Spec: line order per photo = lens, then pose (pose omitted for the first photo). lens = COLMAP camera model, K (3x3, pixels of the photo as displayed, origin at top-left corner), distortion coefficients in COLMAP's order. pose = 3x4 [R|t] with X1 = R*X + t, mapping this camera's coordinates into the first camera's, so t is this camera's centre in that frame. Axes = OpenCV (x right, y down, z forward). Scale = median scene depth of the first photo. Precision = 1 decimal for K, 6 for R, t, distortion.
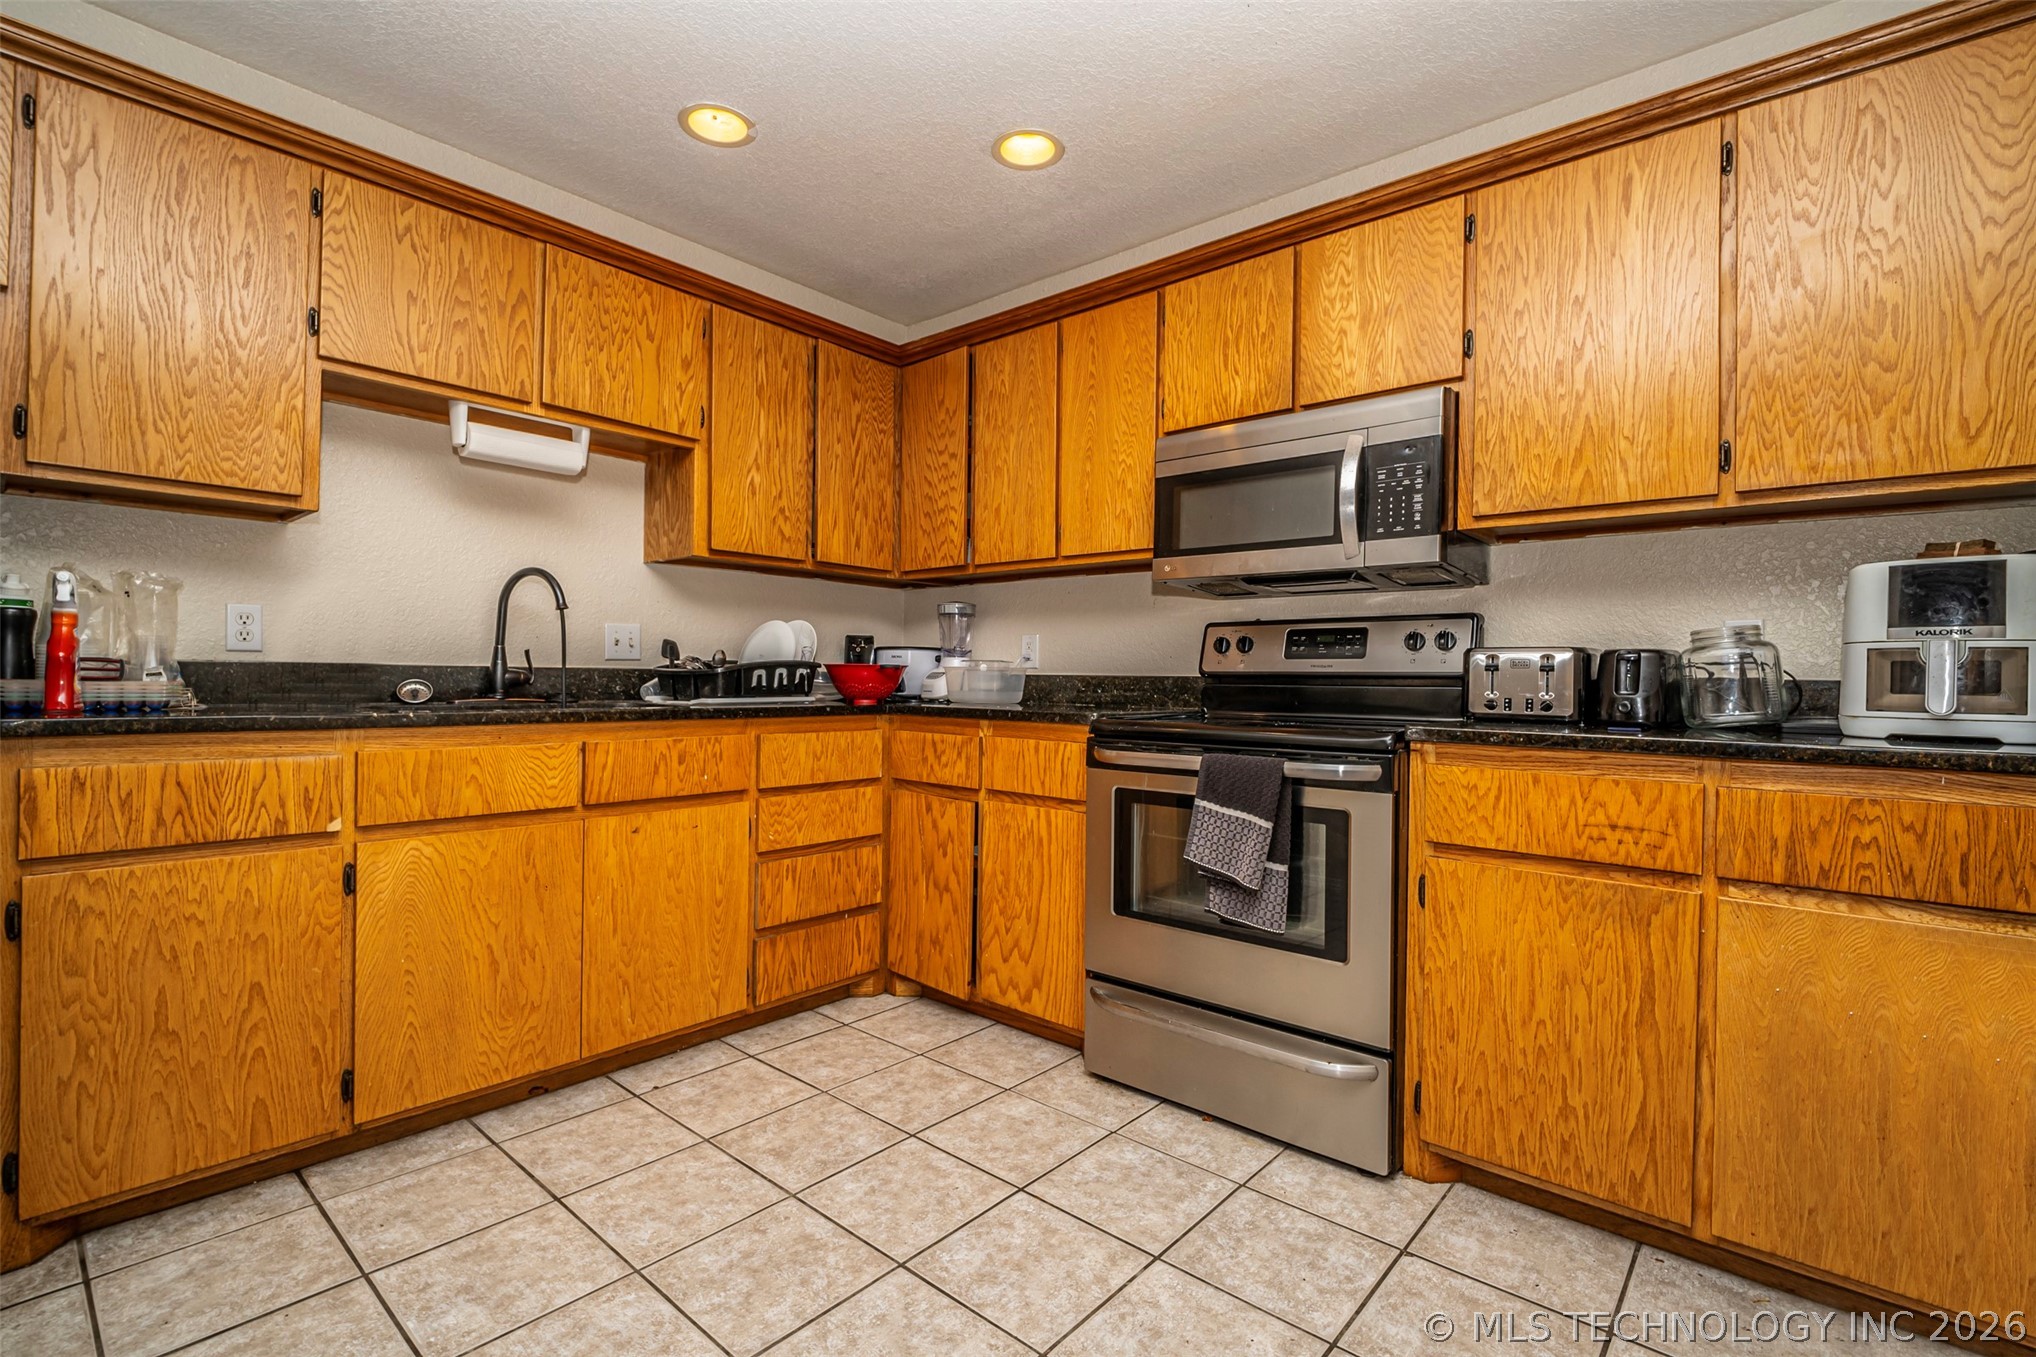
lens RADIAL K [[922.3, 0, 1018.0], [0, 922.3, 678.5], [0, 0, 1]] dist [0.002141, -0.010613]
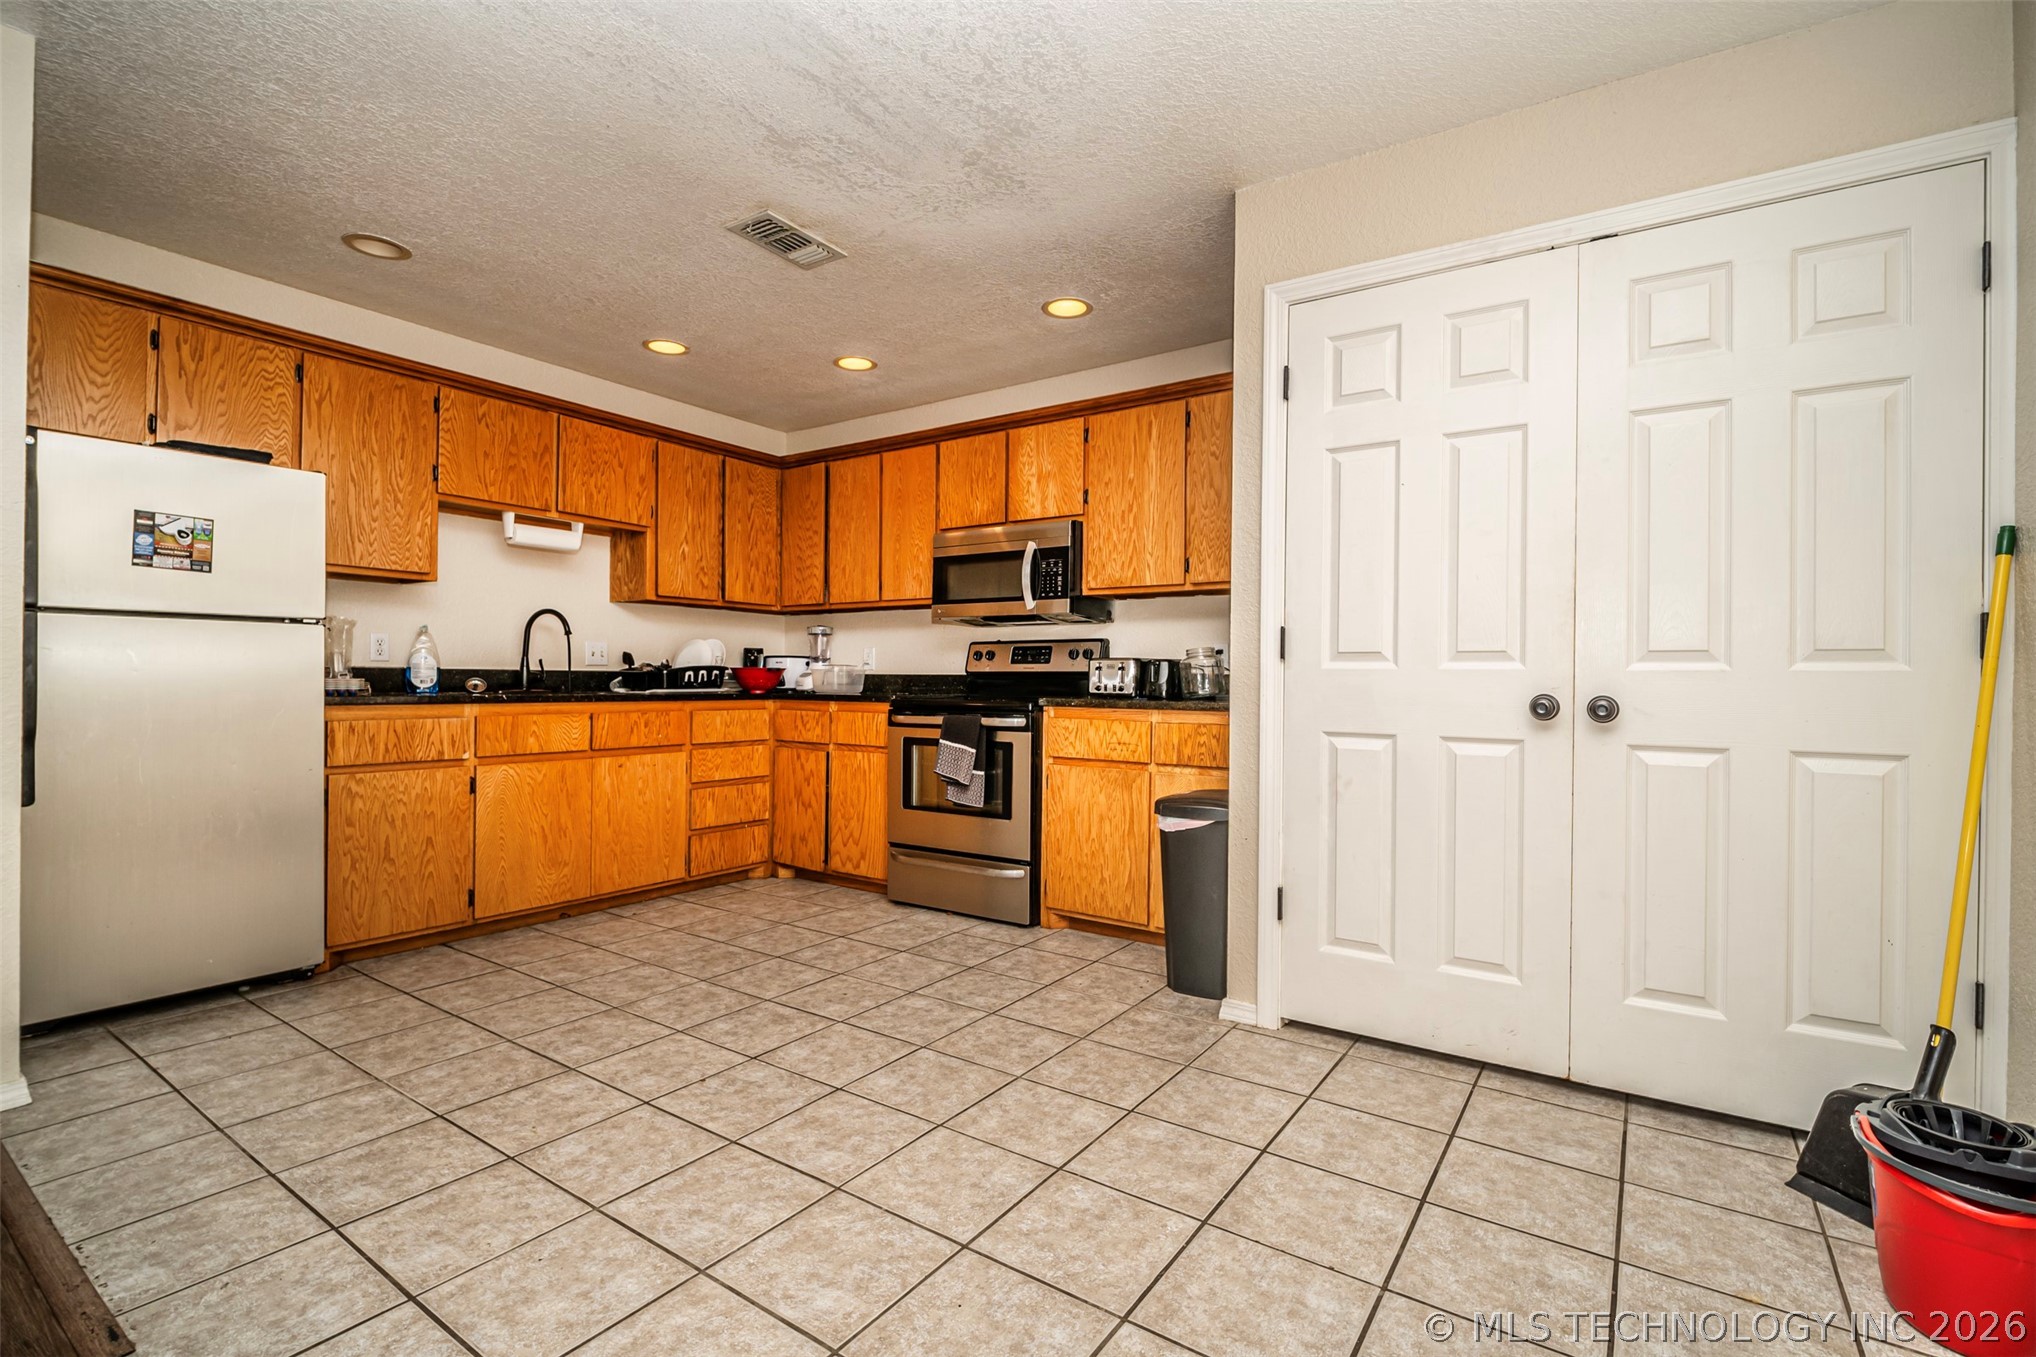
lens RADIAL K [[922.3, 0, 1018.0], [0, 922.3, 678.5], [0, 0, 1]] dist [0.002141, -0.010613]
pose [[0.993610, -0.004264, 0.112789, 0.118965], [0.004466, 0.999989, -0.001542, 0.009064], [-0.112781, 0.002036, 0.993618, -0.746076]]
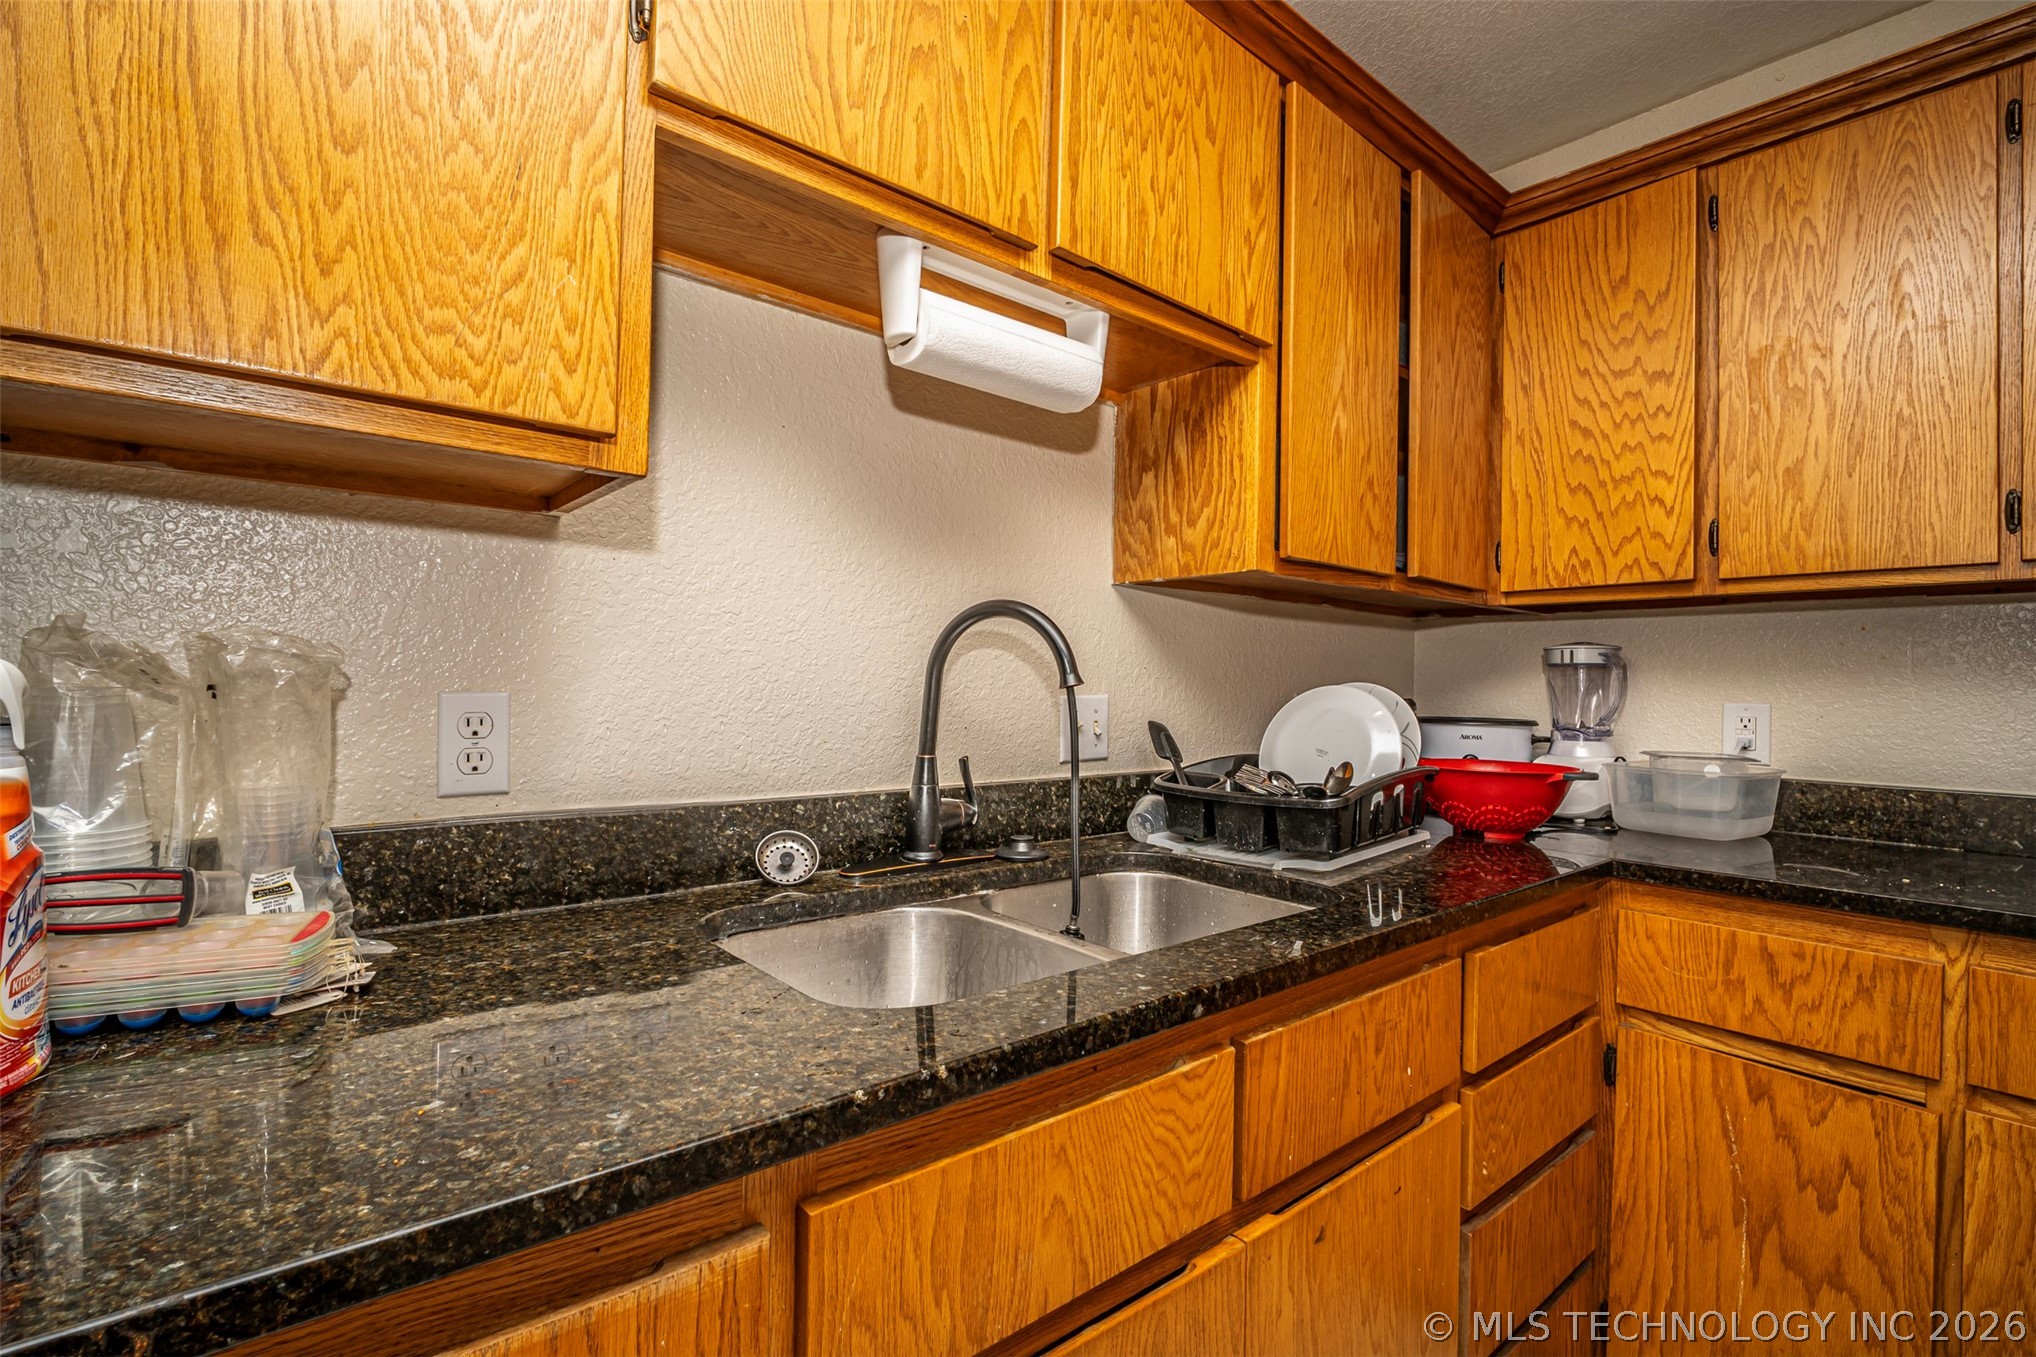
lens RADIAL K [[922.3, 0, 1018.0], [0, 922.3, 678.5], [0, 0, 1]] dist [0.002141, -0.010613]
pose [[0.987857, 0.002393, -0.155350, -0.464395], [-0.003792, 0.999955, -0.008713, -0.078175], [0.155322, 0.009196, 0.987821, 0.542392]]
